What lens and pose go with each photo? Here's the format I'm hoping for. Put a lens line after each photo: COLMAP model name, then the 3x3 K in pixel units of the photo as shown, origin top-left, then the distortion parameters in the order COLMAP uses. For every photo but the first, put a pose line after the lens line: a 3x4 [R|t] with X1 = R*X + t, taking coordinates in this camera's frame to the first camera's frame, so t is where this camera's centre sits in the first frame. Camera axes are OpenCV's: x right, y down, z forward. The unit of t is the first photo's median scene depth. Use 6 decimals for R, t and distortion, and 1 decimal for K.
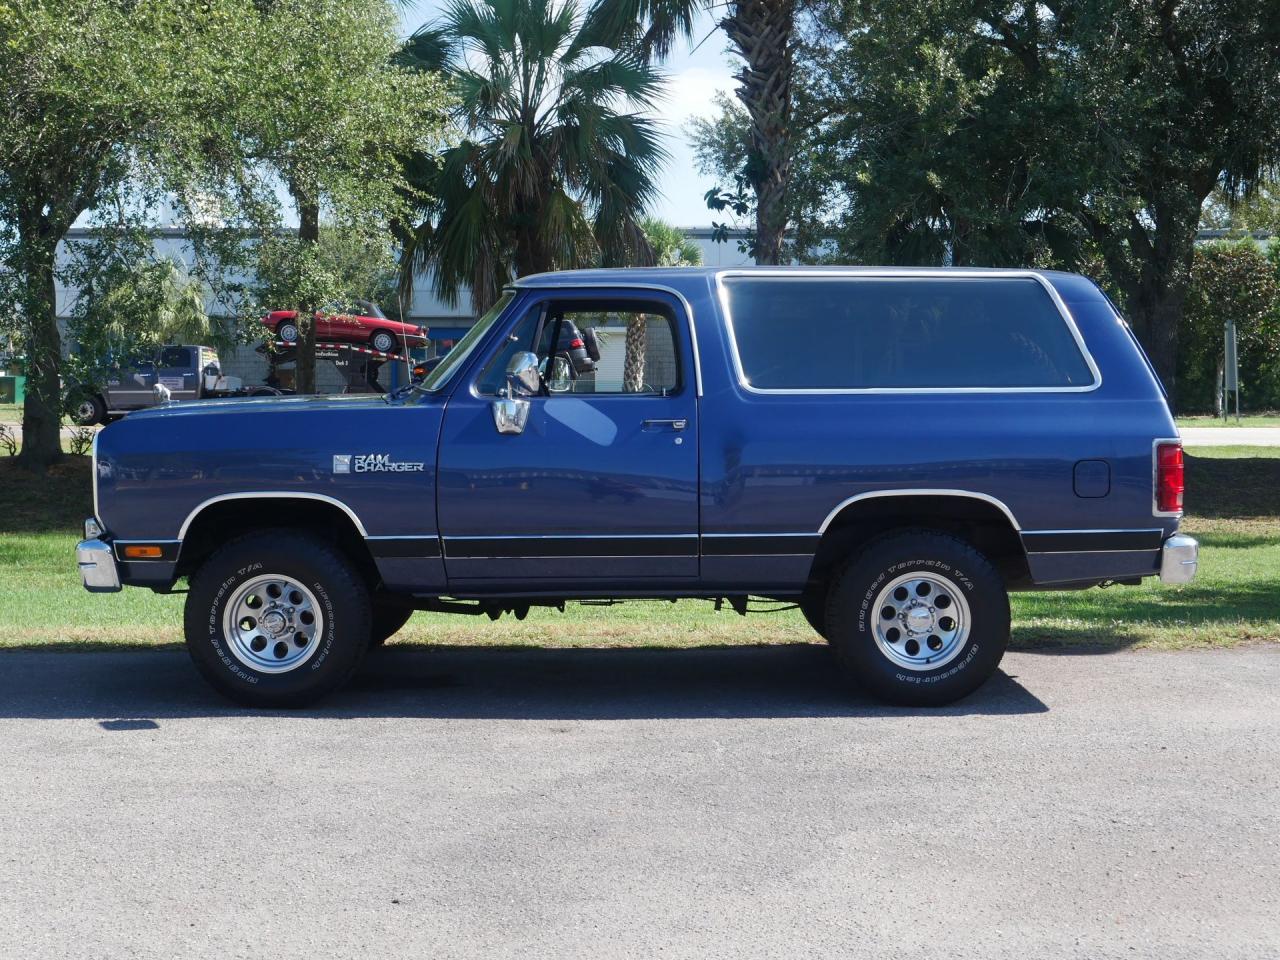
lens RADIAL K [[1897.6, 0, 642.0], [0, 1897.6, 480.9], [0, 0, 1]] dist [0.011537, -0.090449]
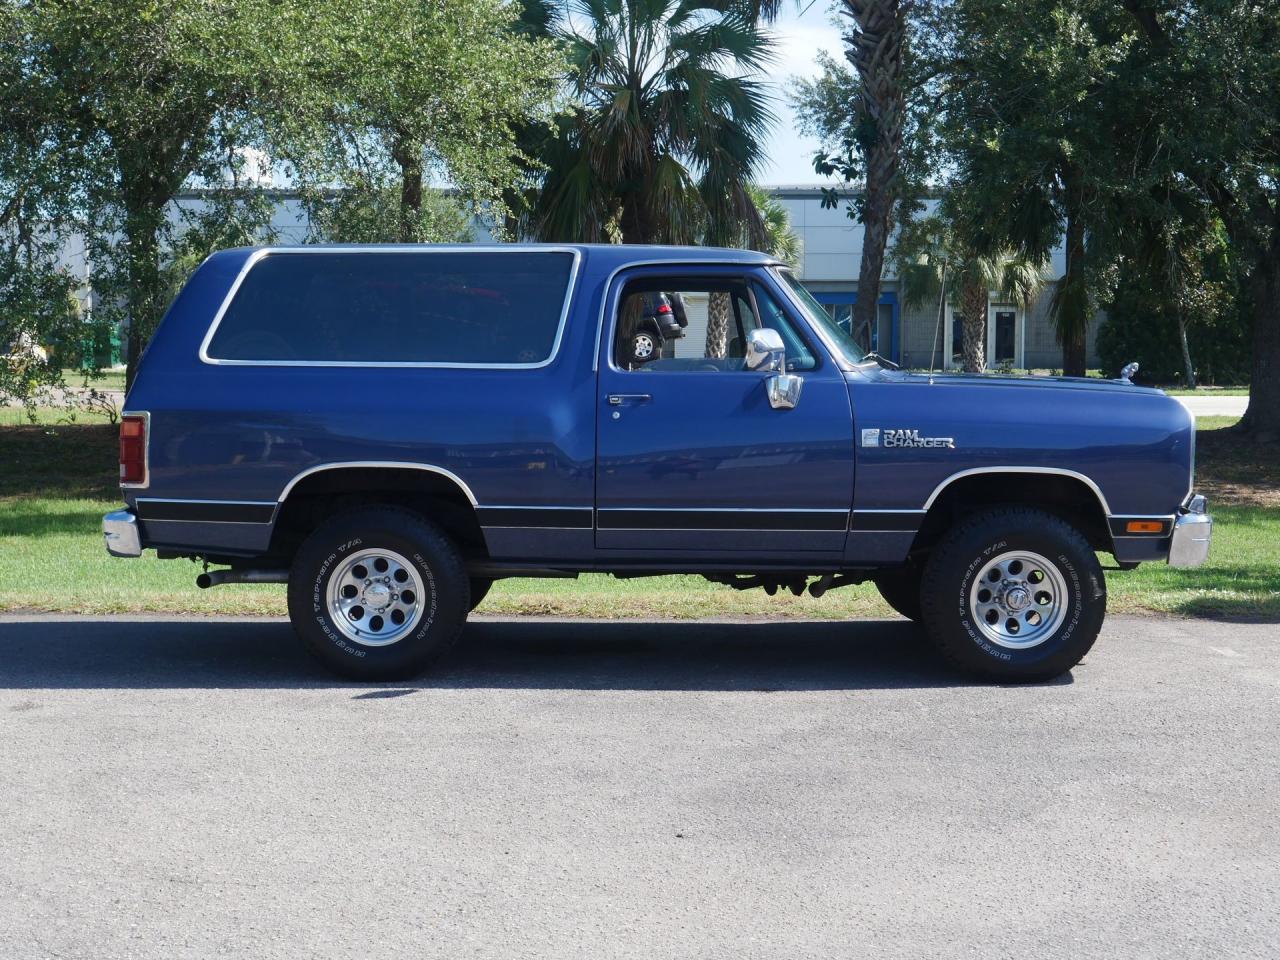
lens RADIAL K [[1987.3, 0, 636.6], [0, 1987.3, 479.3], [0, 0, 1]] dist [0.021242, -0.061408]
pose [[0.999445, 0.003349, -0.033132, -0.032142], [-0.002849, 0.999881, 0.015143, -0.001213], [0.033179, -0.015040, 0.999336, -0.043970]]
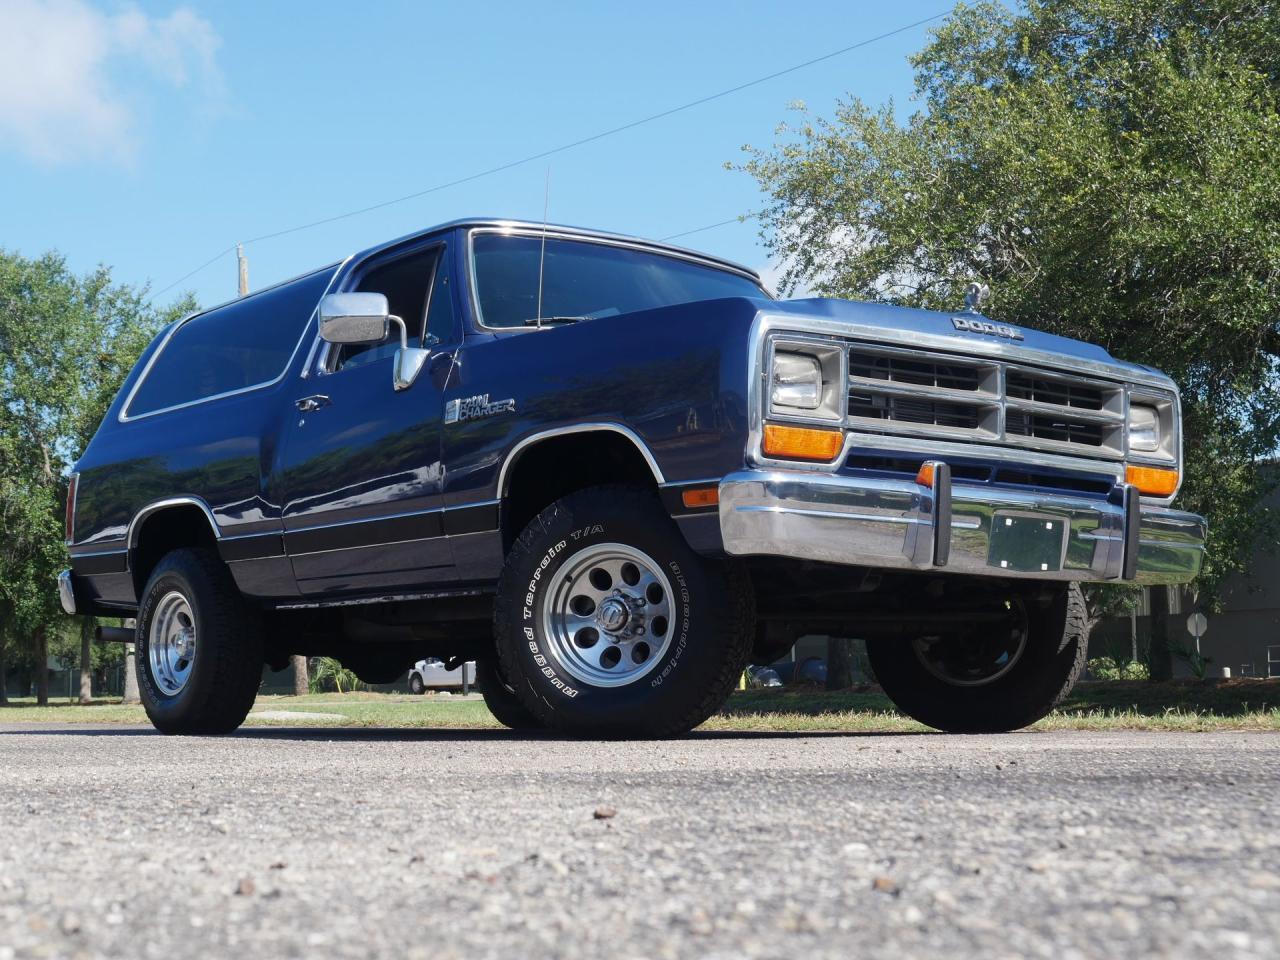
lens RADIAL K [[1987.3, 0, 636.6], [0, 1987.3, 479.3], [0, 0, 1]] dist [0.021242, -0.061408]
pose [[0.595284, -0.096972, -0.797642, 0.304472], [-0.030548, 0.989242, -0.143063, 0.056914], [0.802934, 0.109530, 0.585918, 0.237859]]
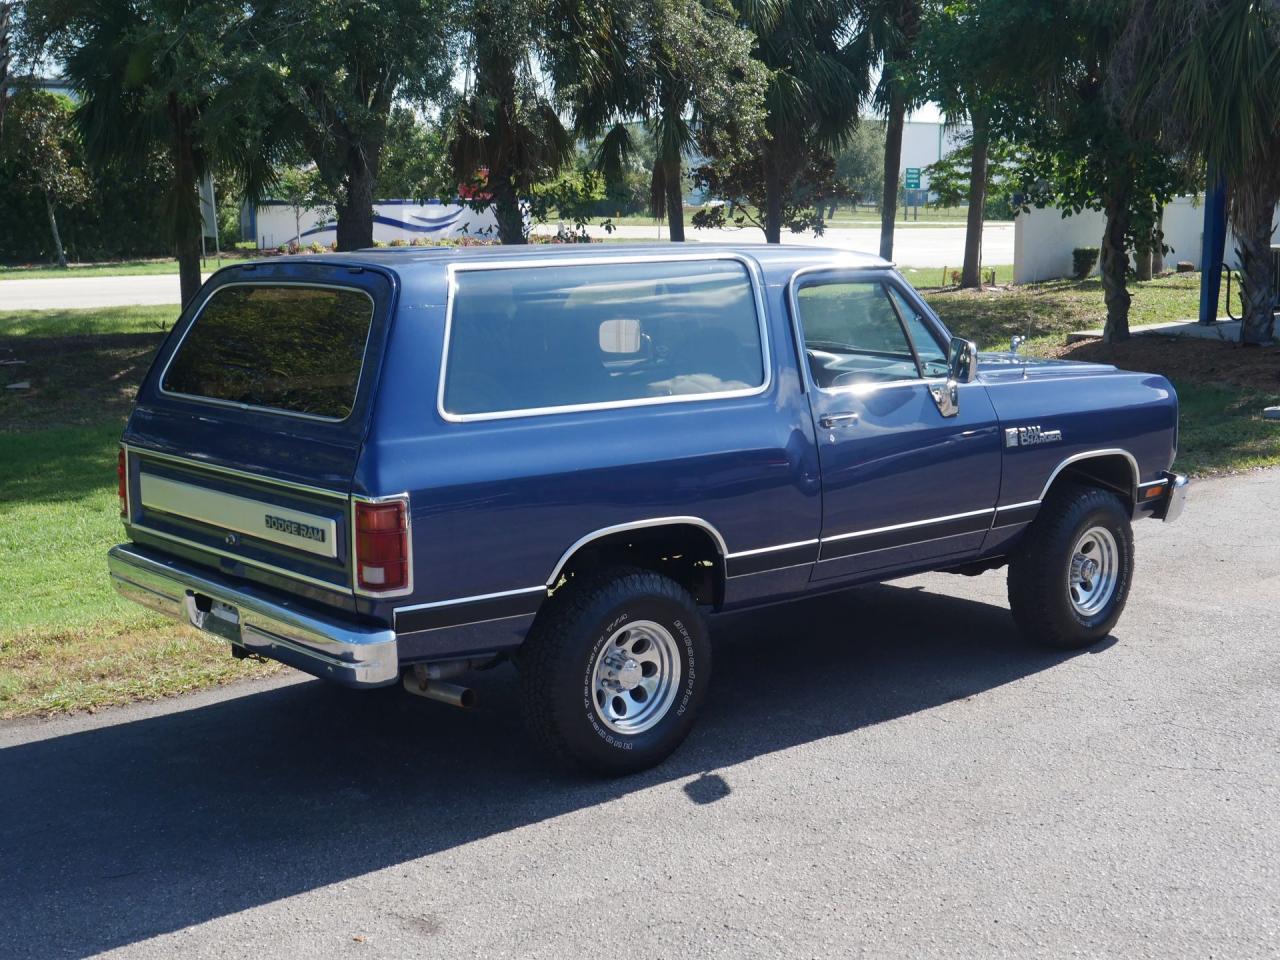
lens RADIAL K [[1734.4, 0, 642.9], [0, 1734.4, 487.0], [0, 0, 1]] dist [0.023792, -0.012782]
pose [[0.781738, -0.108173, 0.614153, -0.313816], [0.040341, 0.991550, 0.123296, -0.046301], [-0.622301, -0.071609, 0.779496, 0.150137]]
